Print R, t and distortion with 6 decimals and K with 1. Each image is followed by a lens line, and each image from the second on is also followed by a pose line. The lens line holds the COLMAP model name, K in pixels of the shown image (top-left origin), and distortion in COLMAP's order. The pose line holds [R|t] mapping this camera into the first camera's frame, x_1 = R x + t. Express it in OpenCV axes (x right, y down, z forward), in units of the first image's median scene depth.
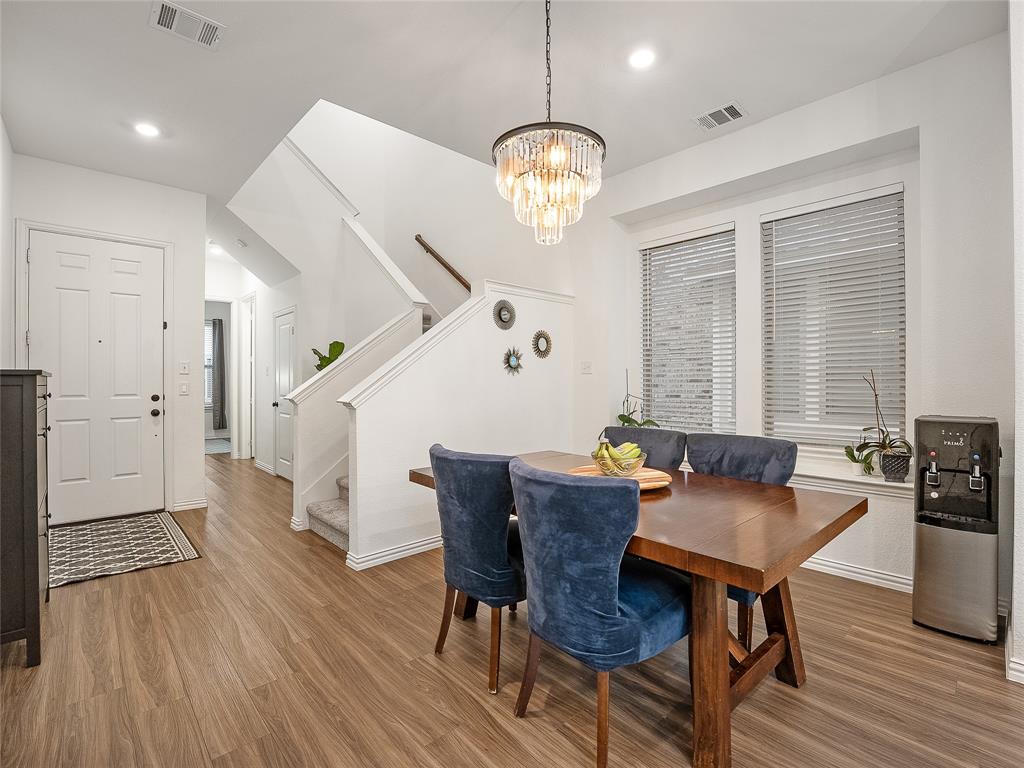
lens RADIAL K [[467.0, 0, 513.6], [0, 467.0, 382.2], [0, 0, 1]] dist [-0.013911, 0.000295]
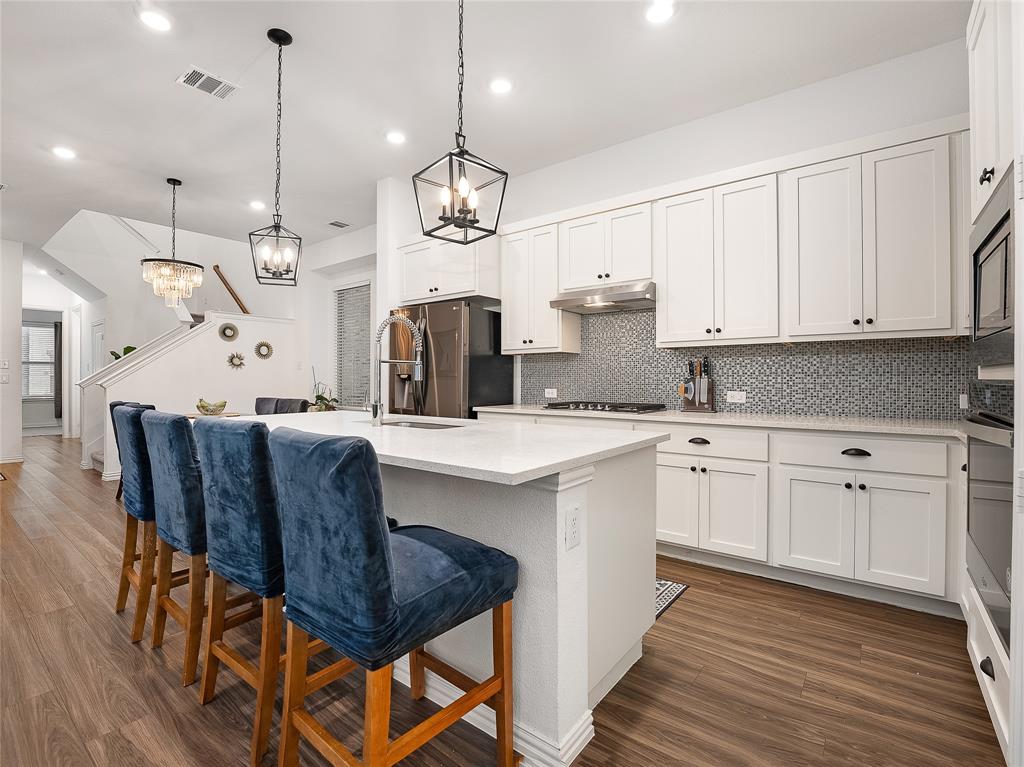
lens RADIAL K [[467.0, 0, 512.0], [0, 467.0, 381.4], [0, 0, 1]] dist [-0.013911, 0.000295]
pose [[0.986854, 0.000443, 0.161611, 0.634610], [-0.000450, 1.000000, 0.000005, 0.023177], [-0.161611, -0.000078, 0.986854, -0.683481]]
